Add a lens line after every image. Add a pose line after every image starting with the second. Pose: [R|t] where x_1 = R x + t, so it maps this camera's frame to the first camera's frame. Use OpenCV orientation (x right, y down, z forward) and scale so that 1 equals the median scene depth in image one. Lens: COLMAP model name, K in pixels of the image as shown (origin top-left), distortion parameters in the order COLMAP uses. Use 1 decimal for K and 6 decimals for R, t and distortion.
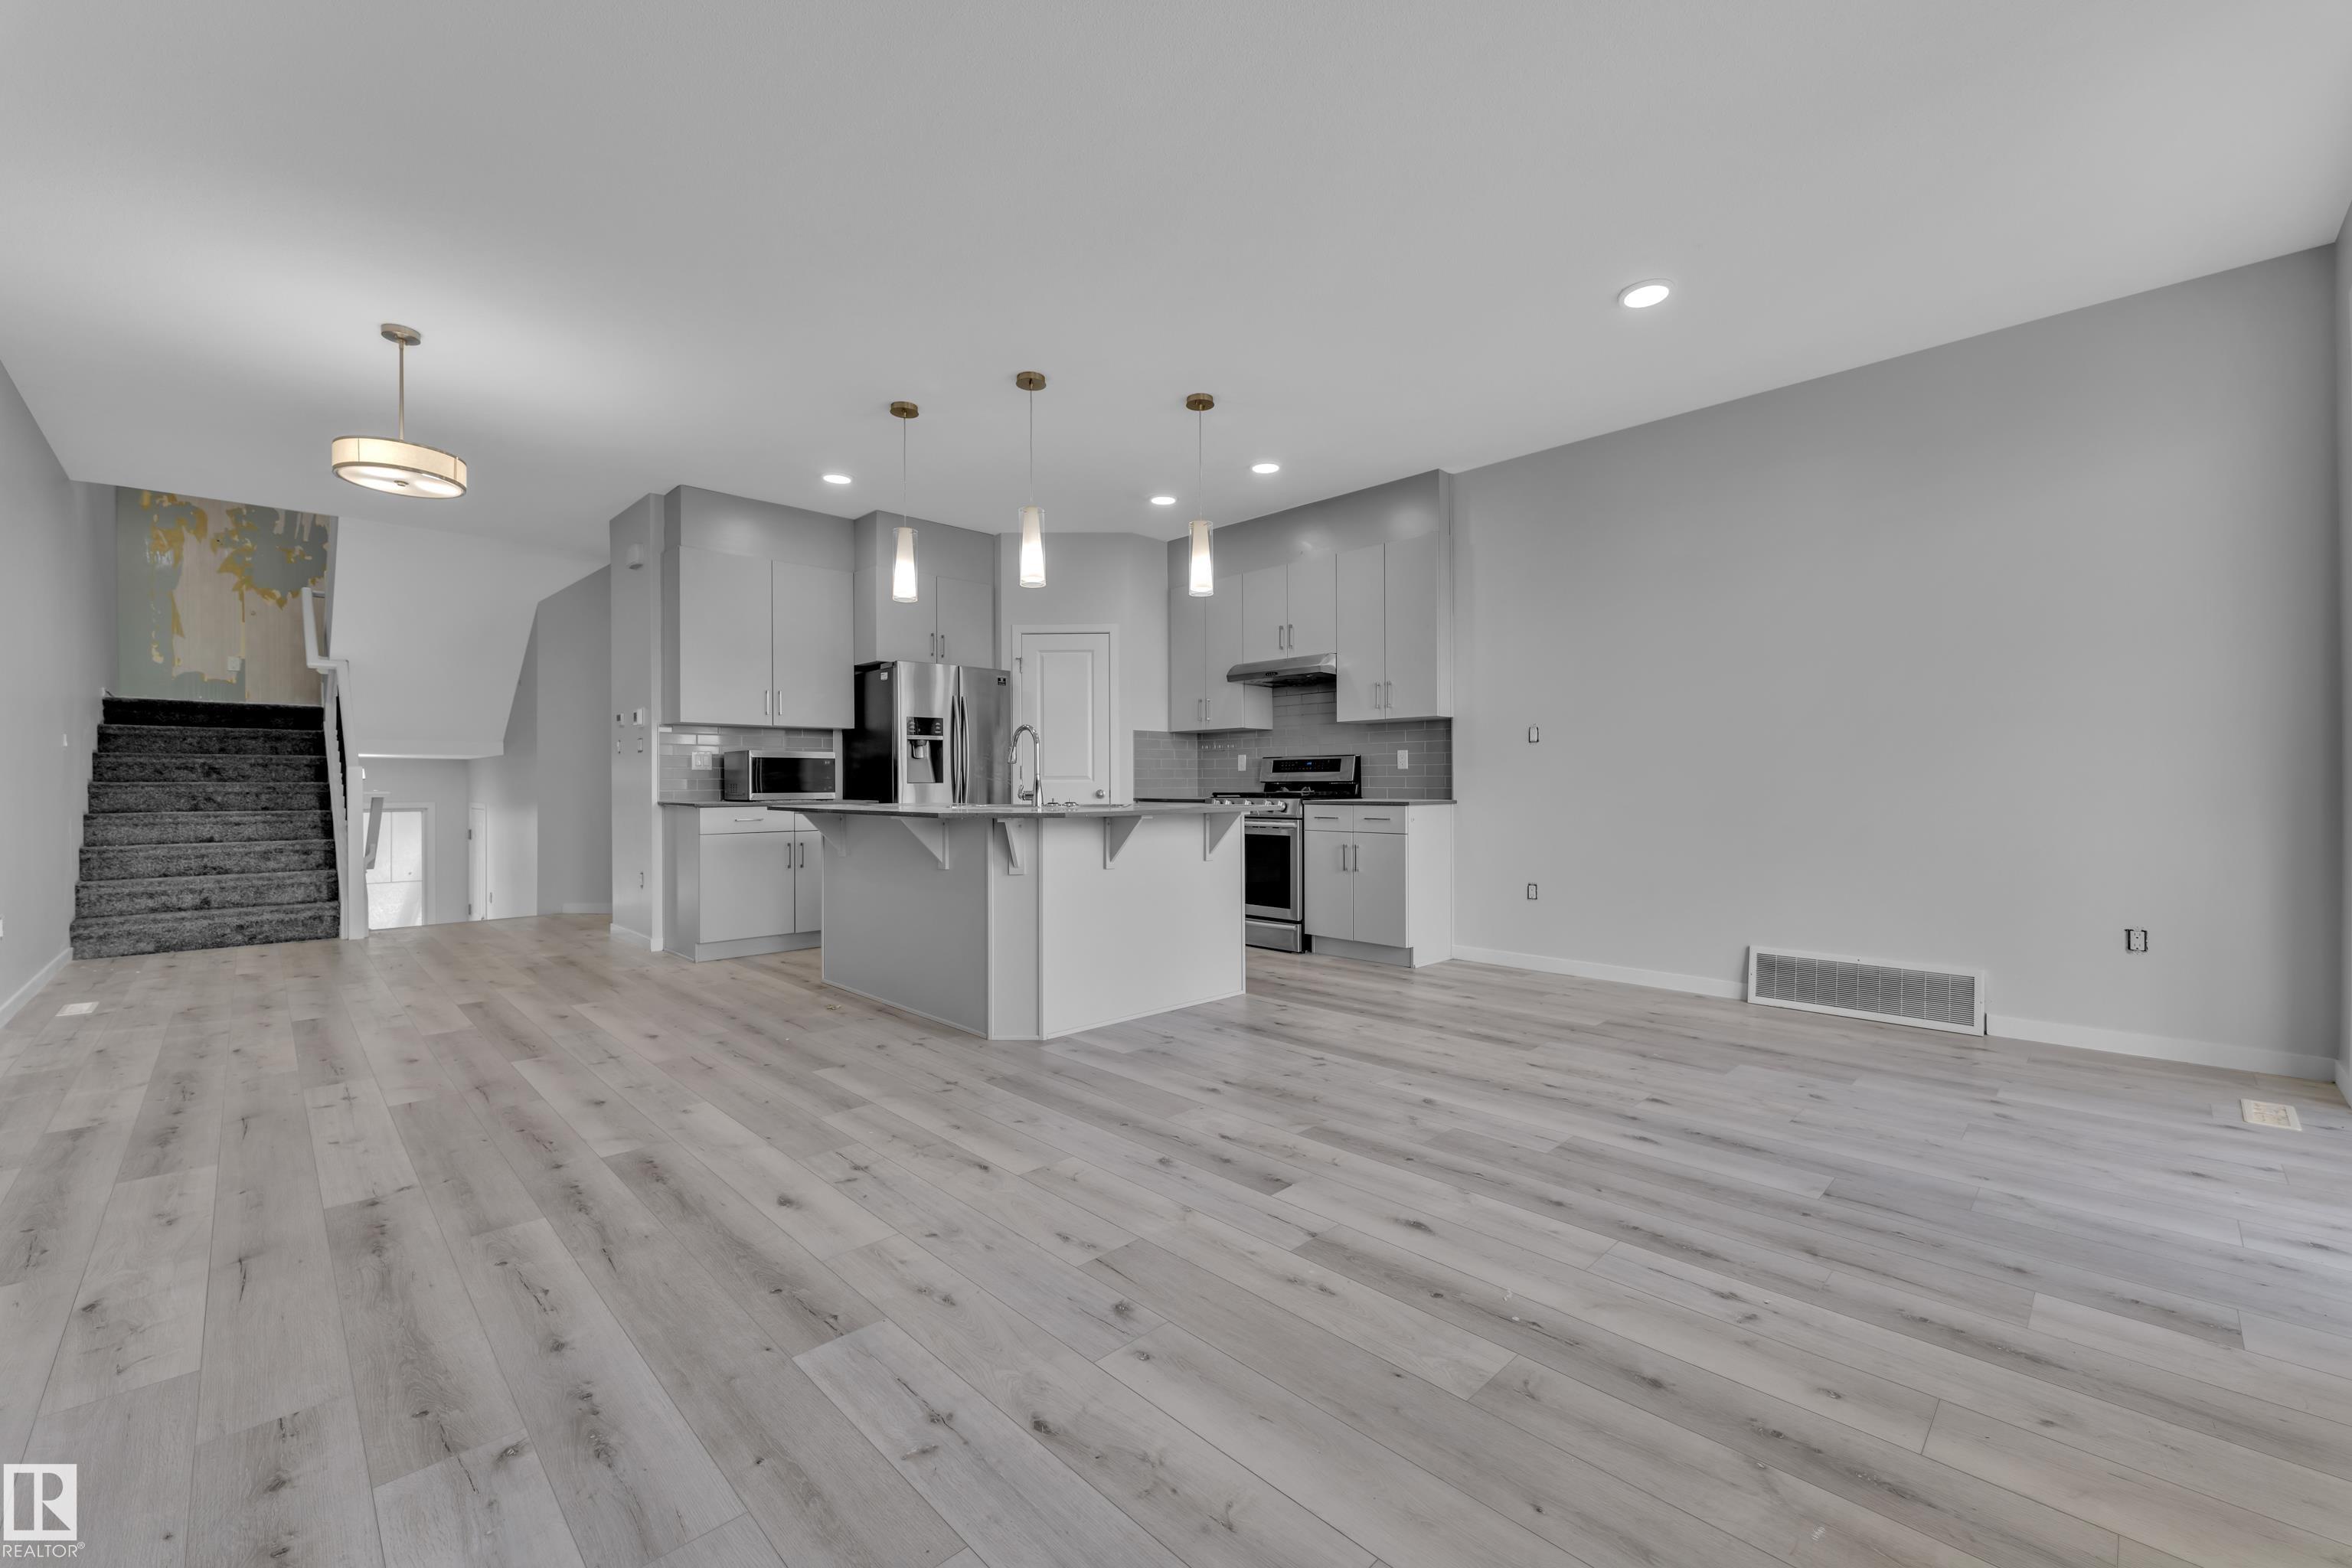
lens RADIAL K [[938.6, 0, 1169.1], [0, 938.6, 784.4], [0, 0, 1]] dist [0.000293, 0.000120]
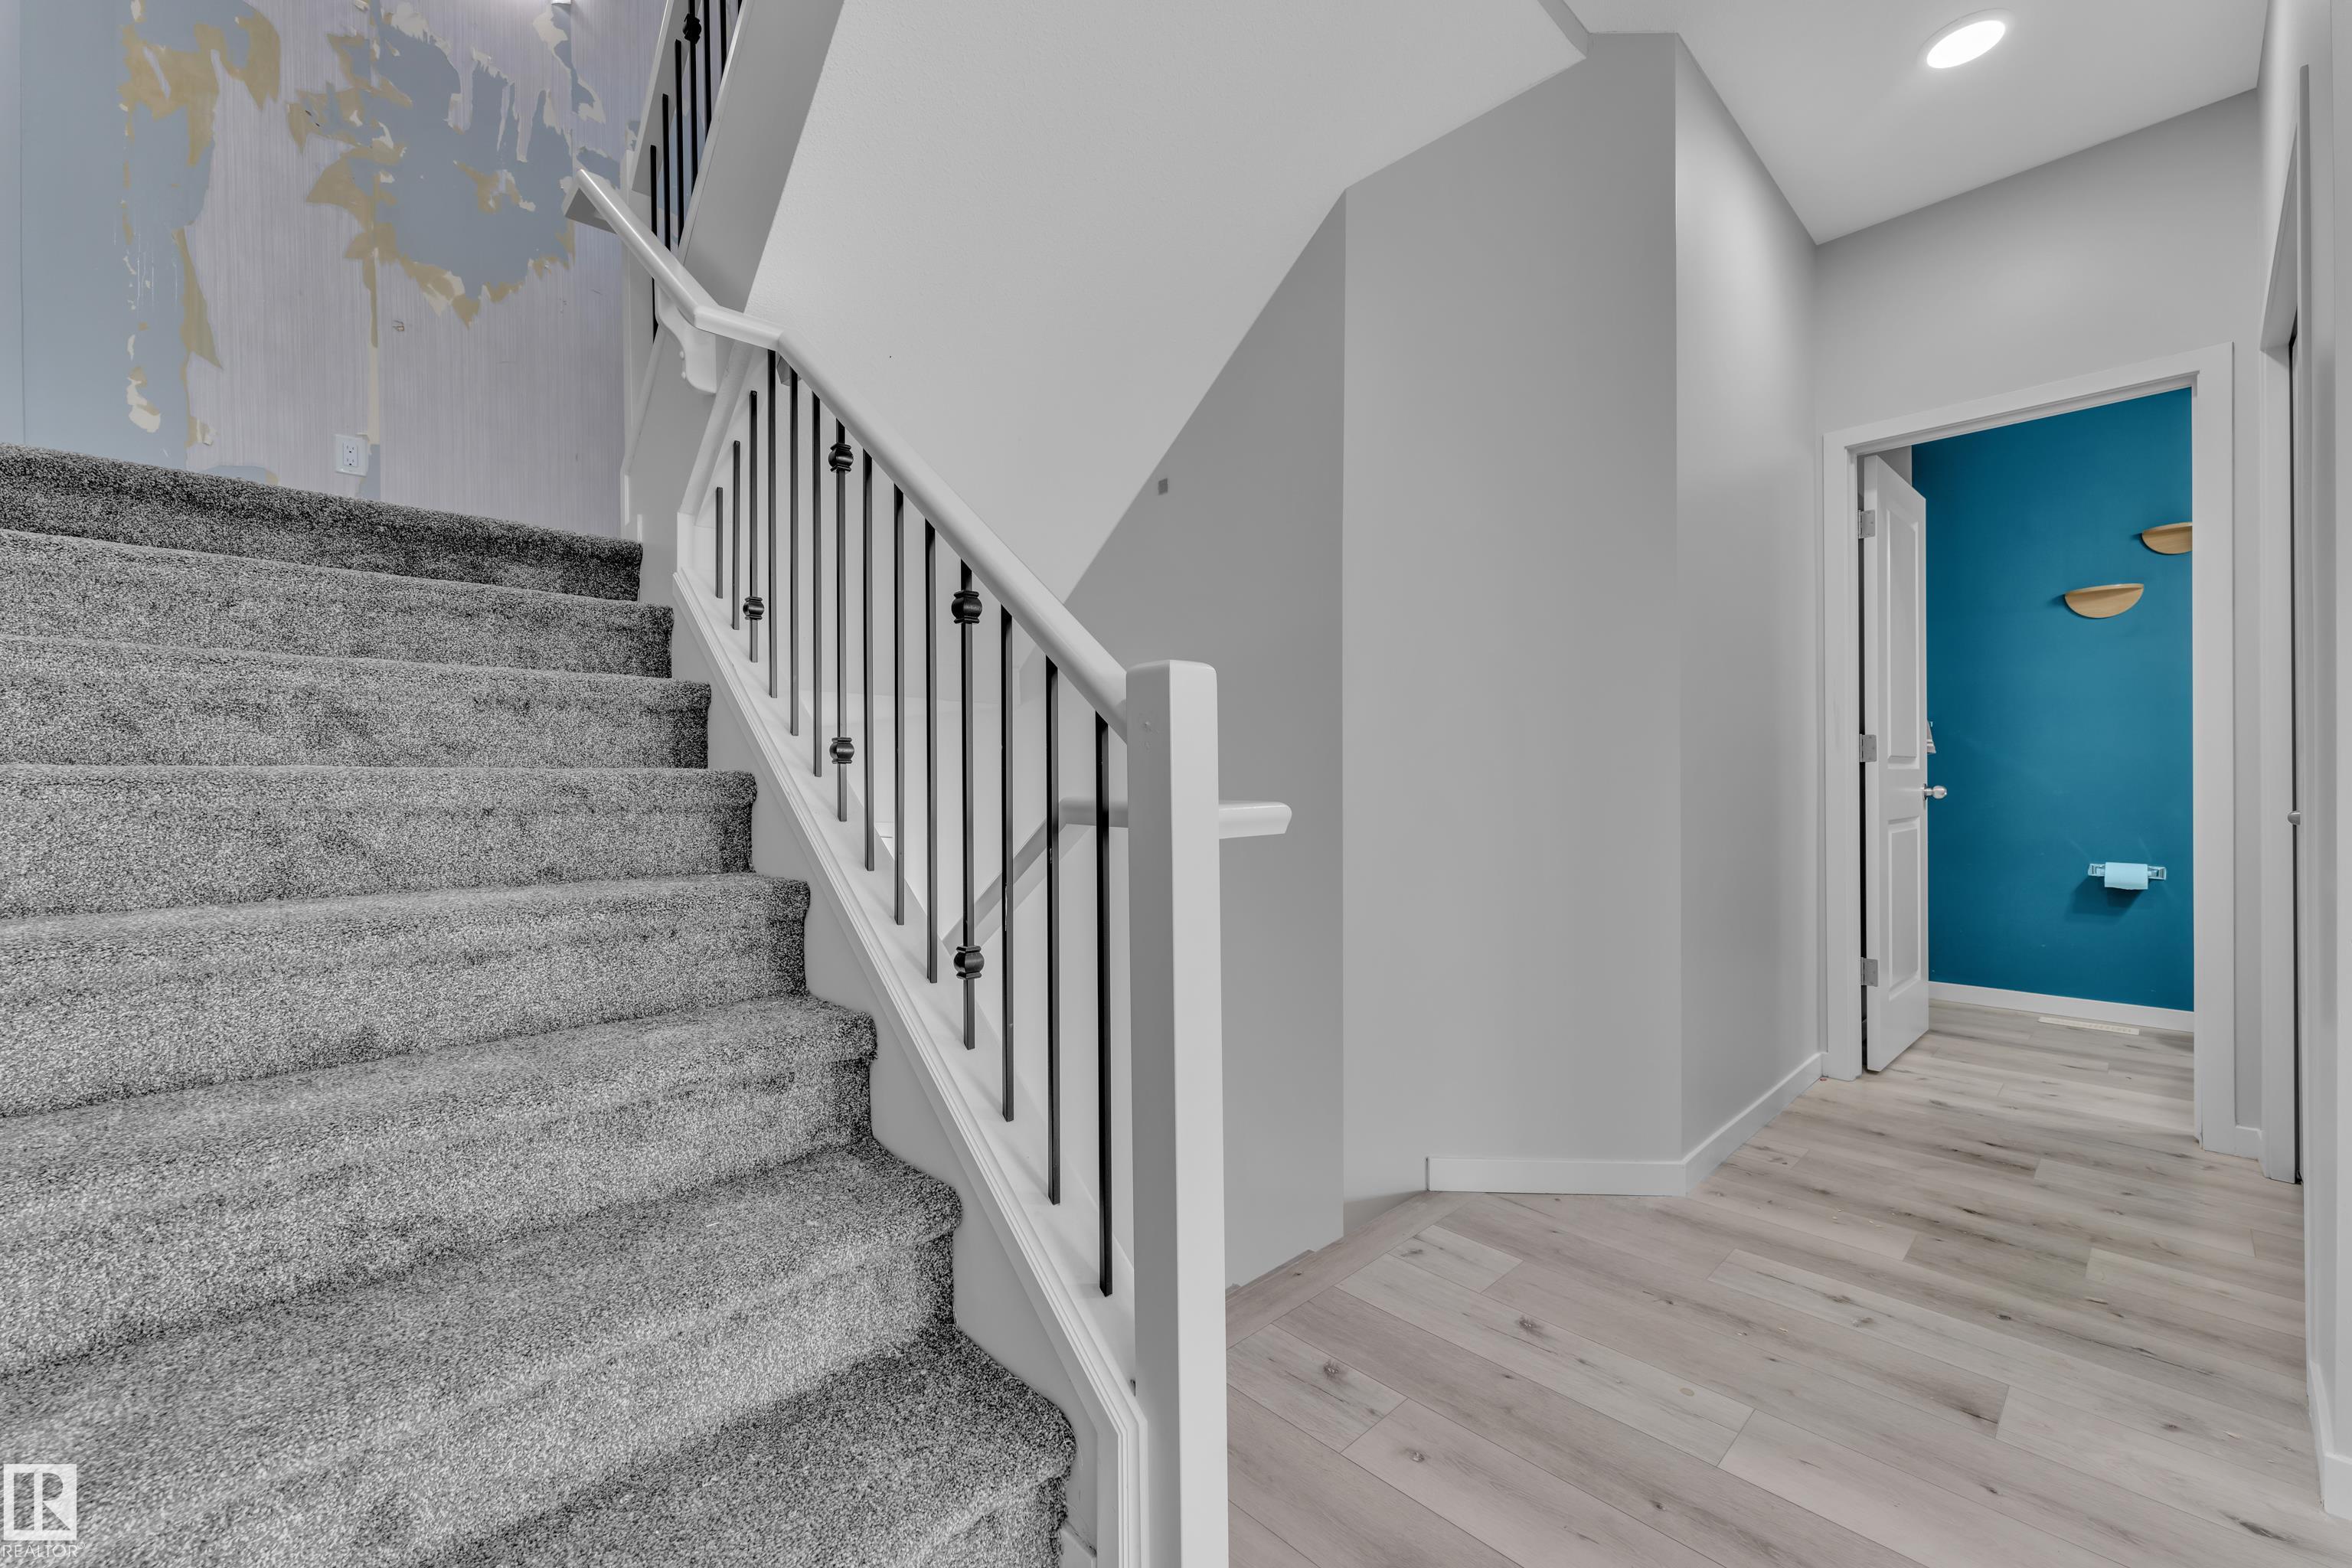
lens RADIAL K [[938.6, 0, 1169.1], [0, 938.6, 784.4], [0, 0, 1]] dist [0.000293, 0.000120]
pose [[0.999902, -0.002423, -0.013821, -1.556220], [0.002454, 0.999995, 0.002216, 0.004200], [0.013815, -0.002250, 0.999902, 1.475181]]
